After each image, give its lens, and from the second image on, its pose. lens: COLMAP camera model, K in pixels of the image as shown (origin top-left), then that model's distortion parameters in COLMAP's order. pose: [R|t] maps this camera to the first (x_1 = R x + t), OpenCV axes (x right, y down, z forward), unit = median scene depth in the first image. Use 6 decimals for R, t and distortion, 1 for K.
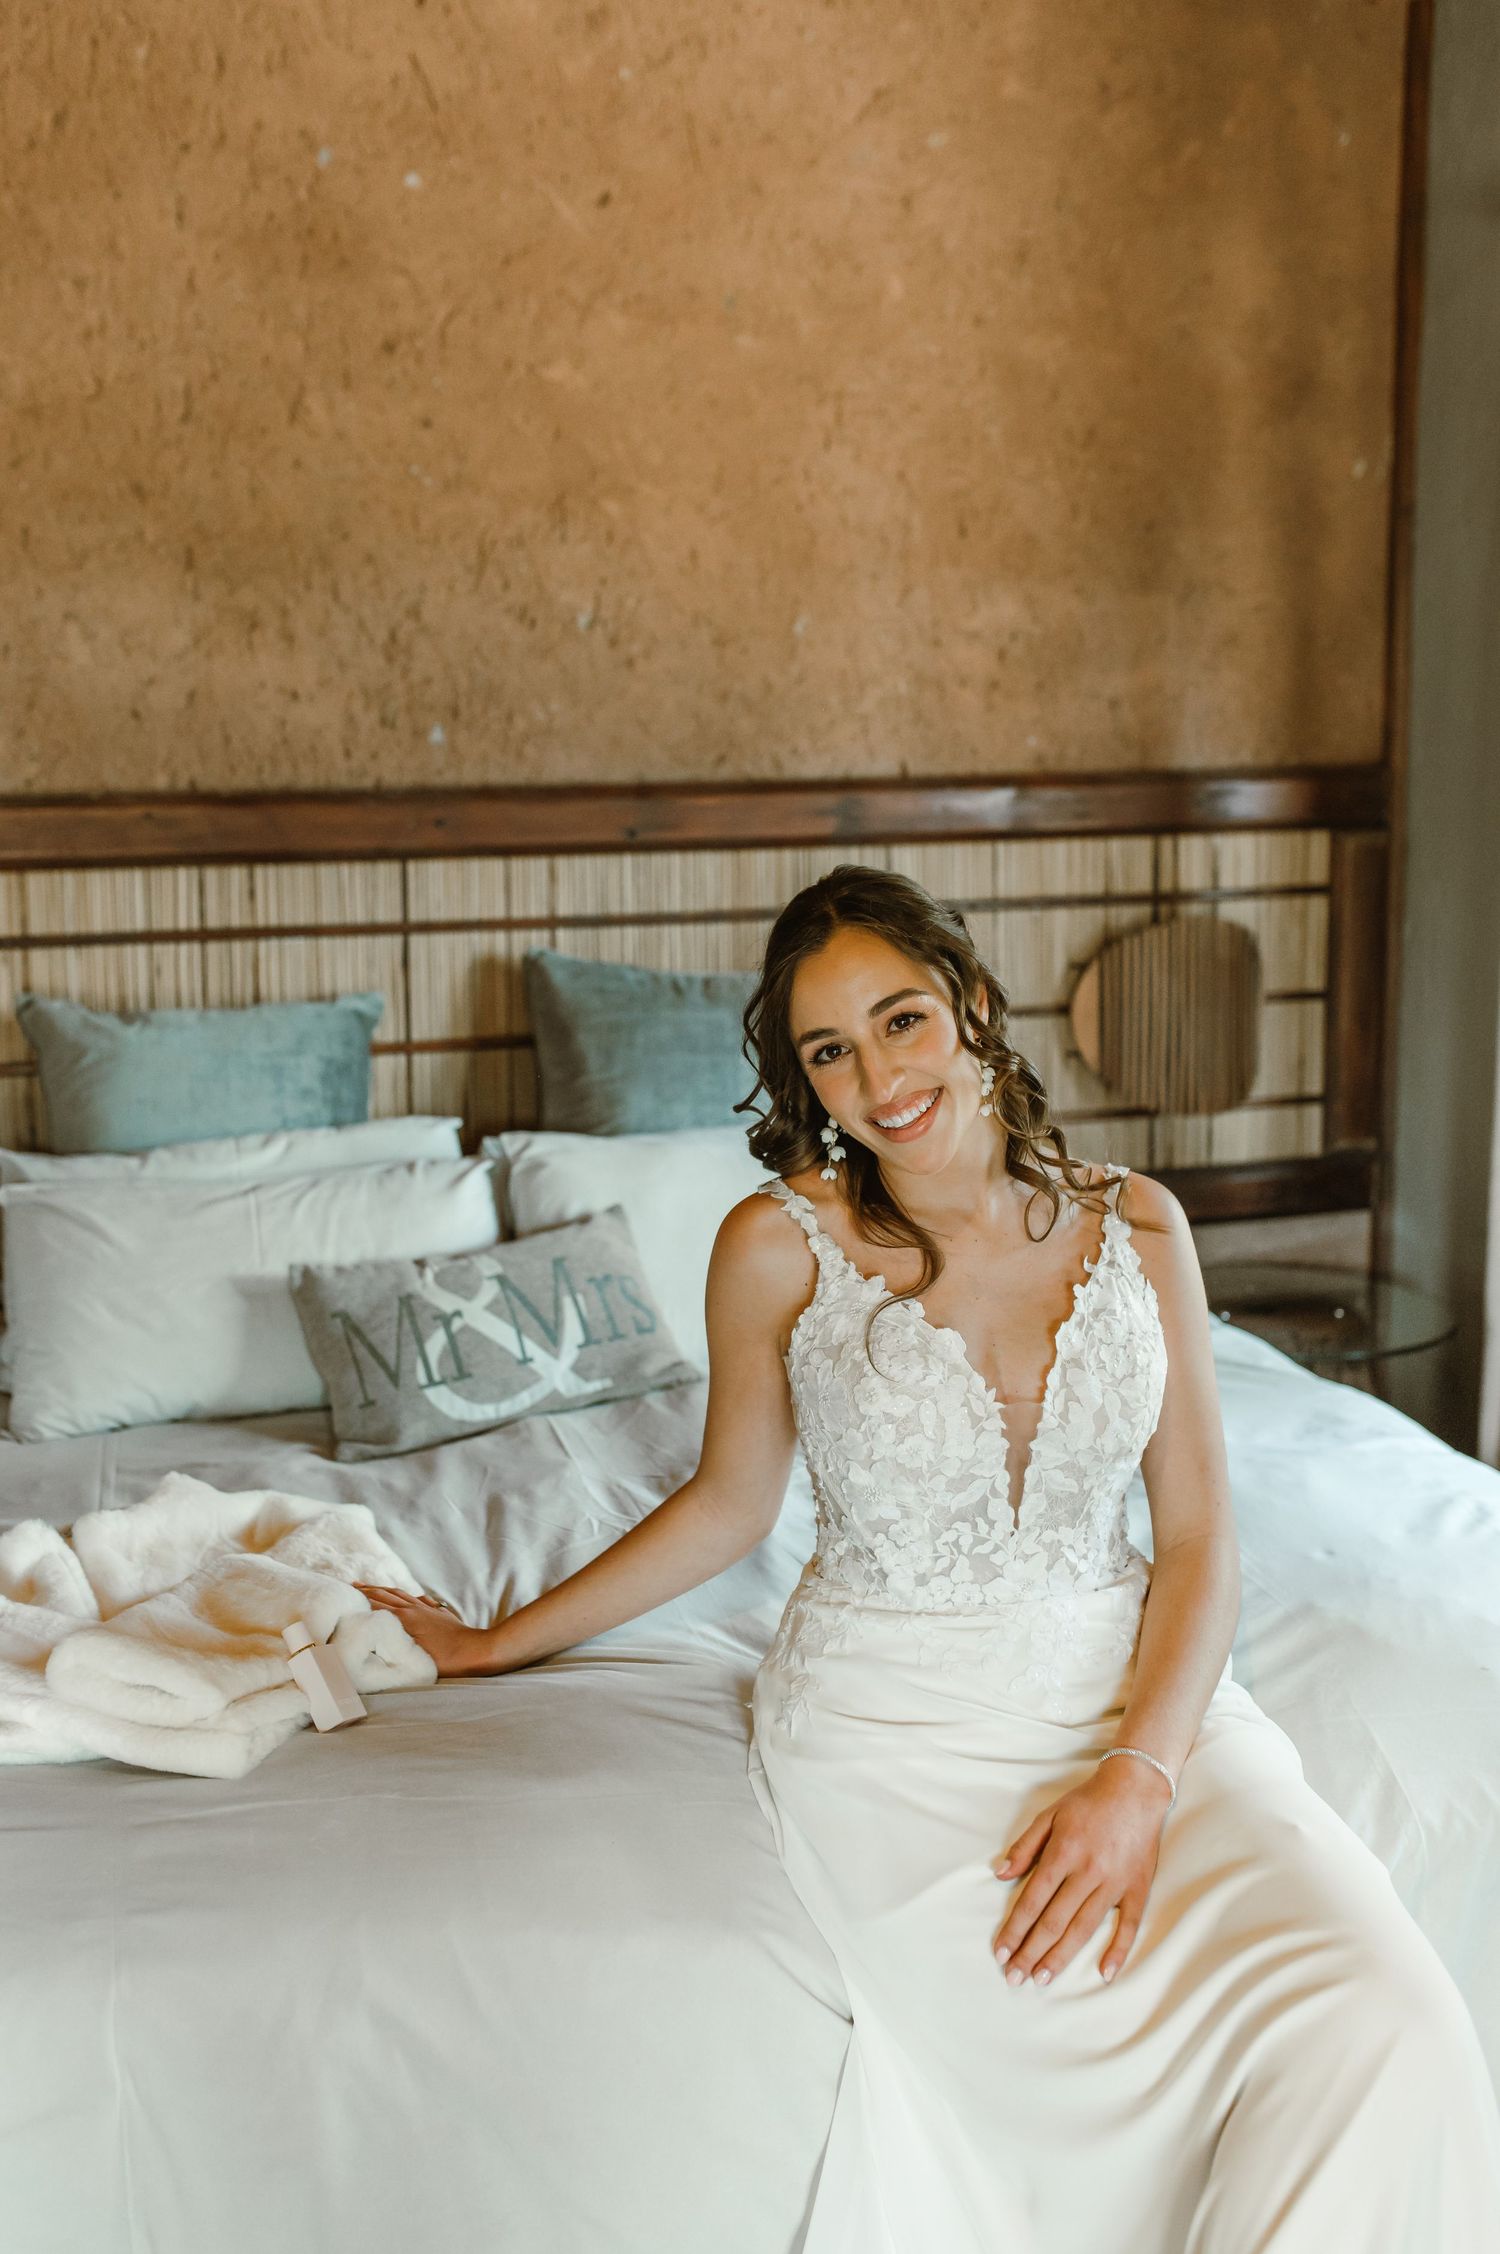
lens RADIAL K [[2181.6, 0, 759.3], [0, 2181.6, 1134.6], [0, 0, 1]] dist [-0.003720, 0.131698]
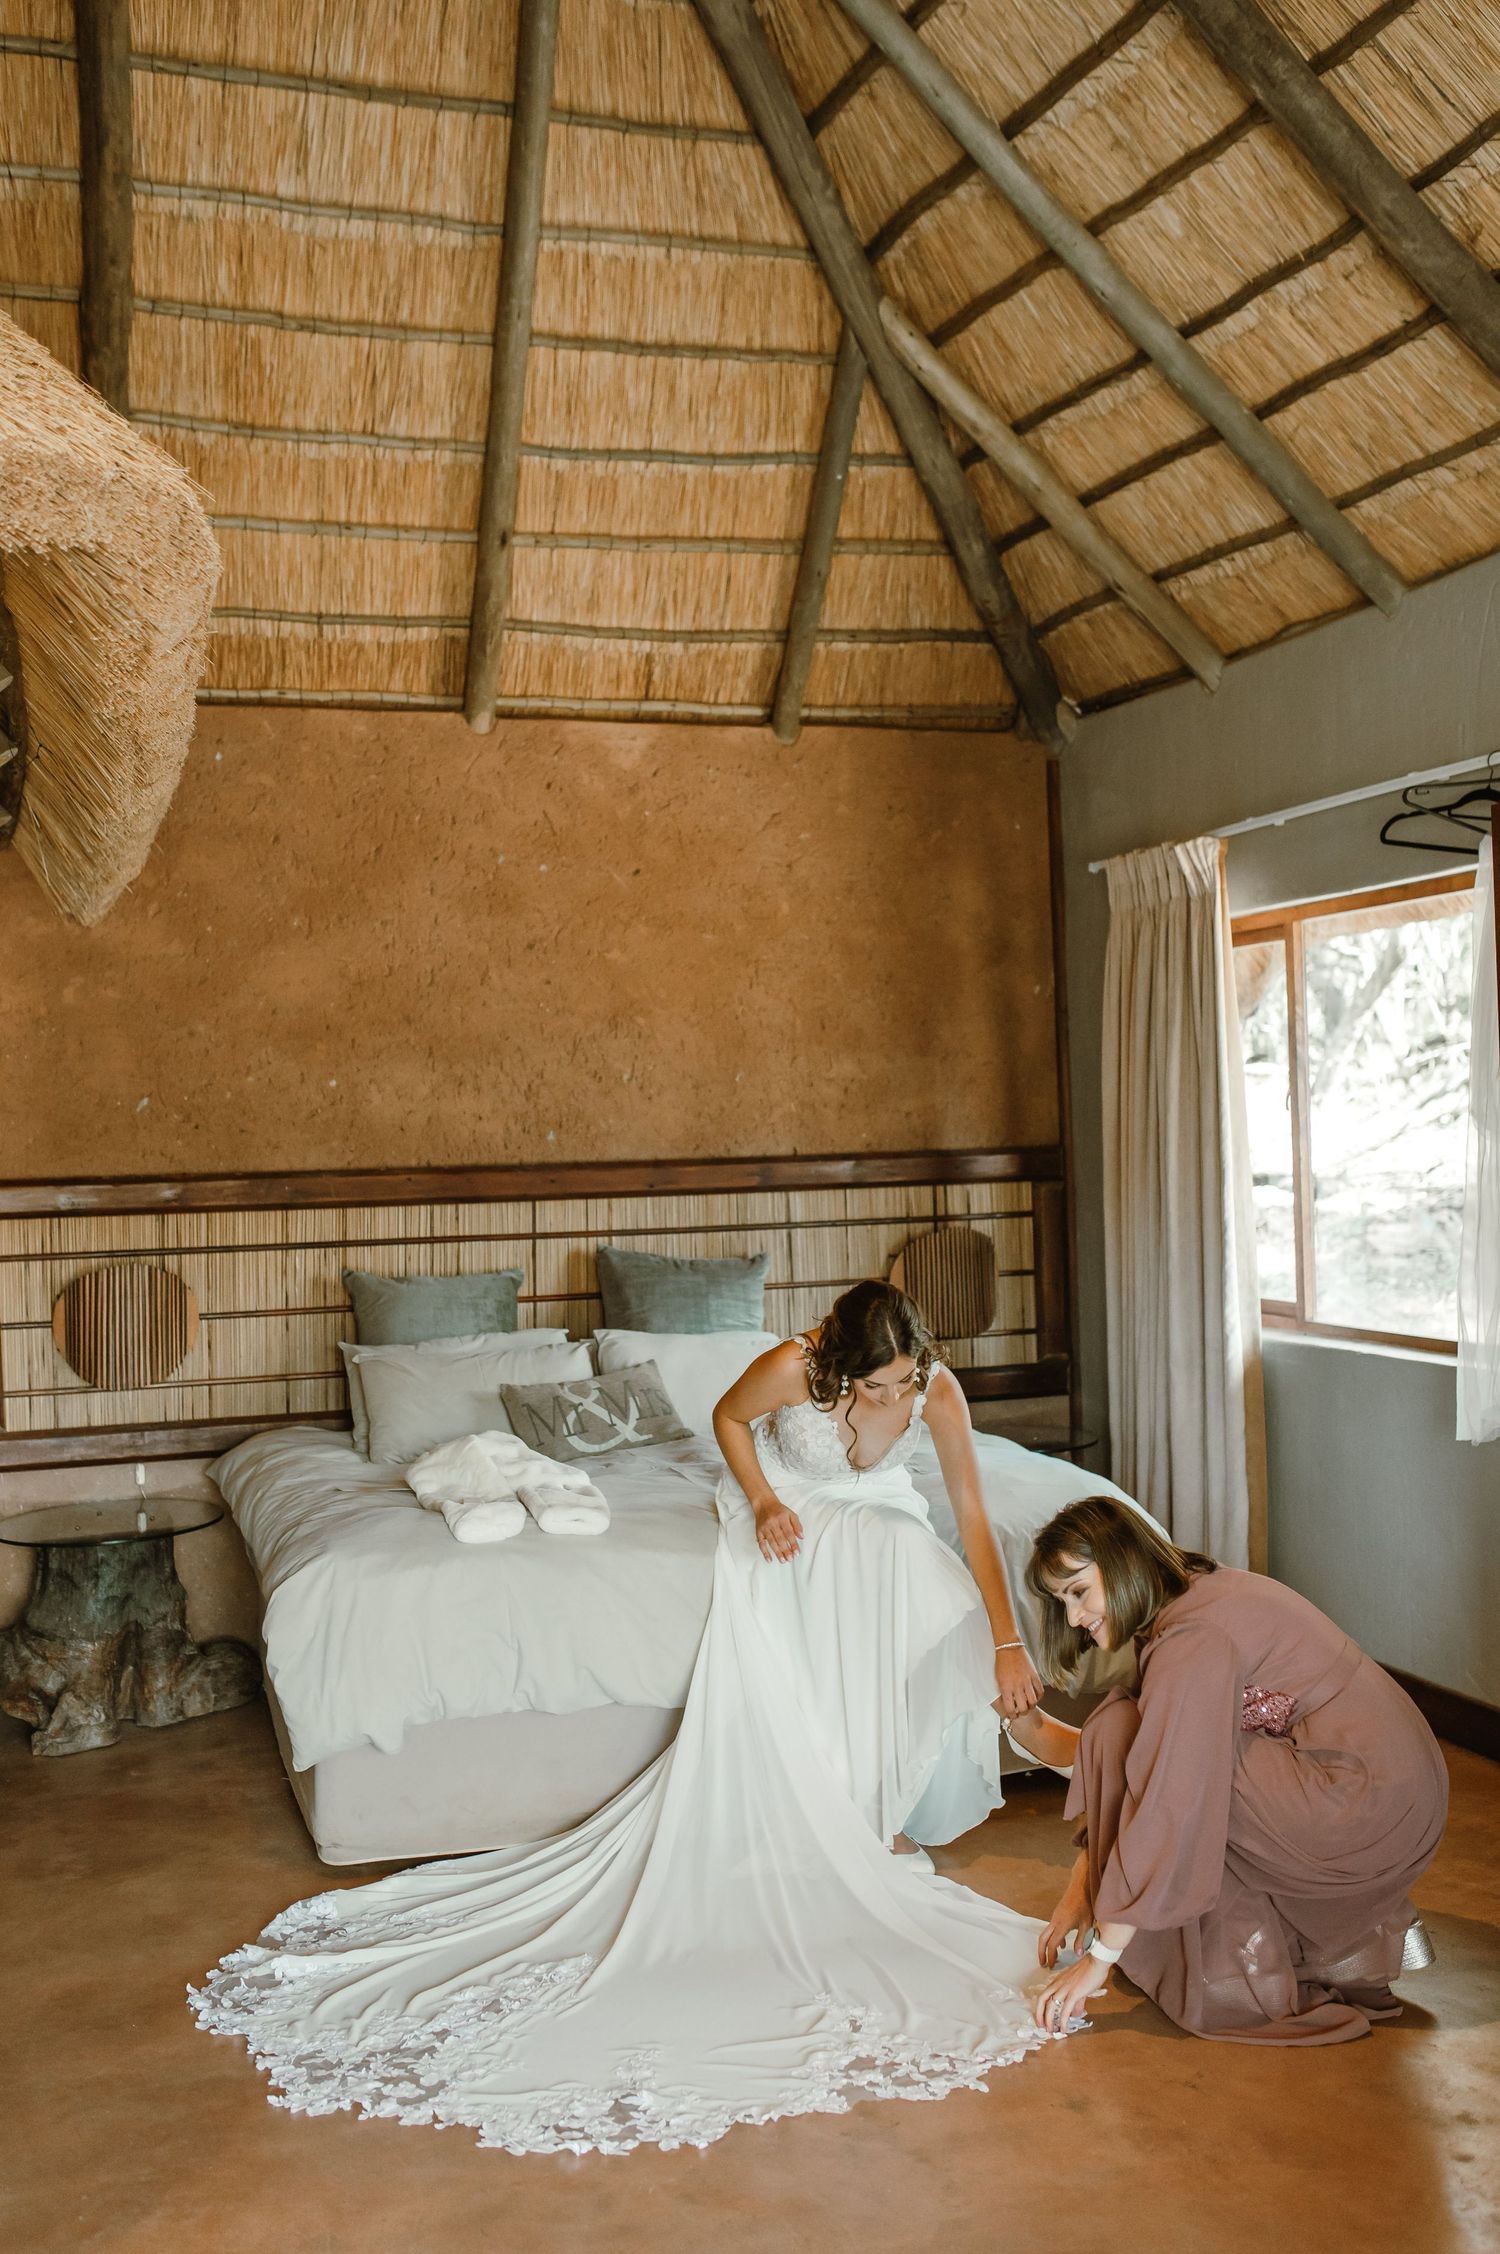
lens RADIAL K [[2181.6, 0, 759.3], [0, 2181.6, 1134.6], [0, 0, 1]] dist [-0.003720, 0.131698]
pose [[0.999717, -0.011797, 0.020646, -0.003016], [0.015183, 0.984904, -0.172435, 0.150539], [-0.018300, 0.172700, 0.984804, -0.902388]]
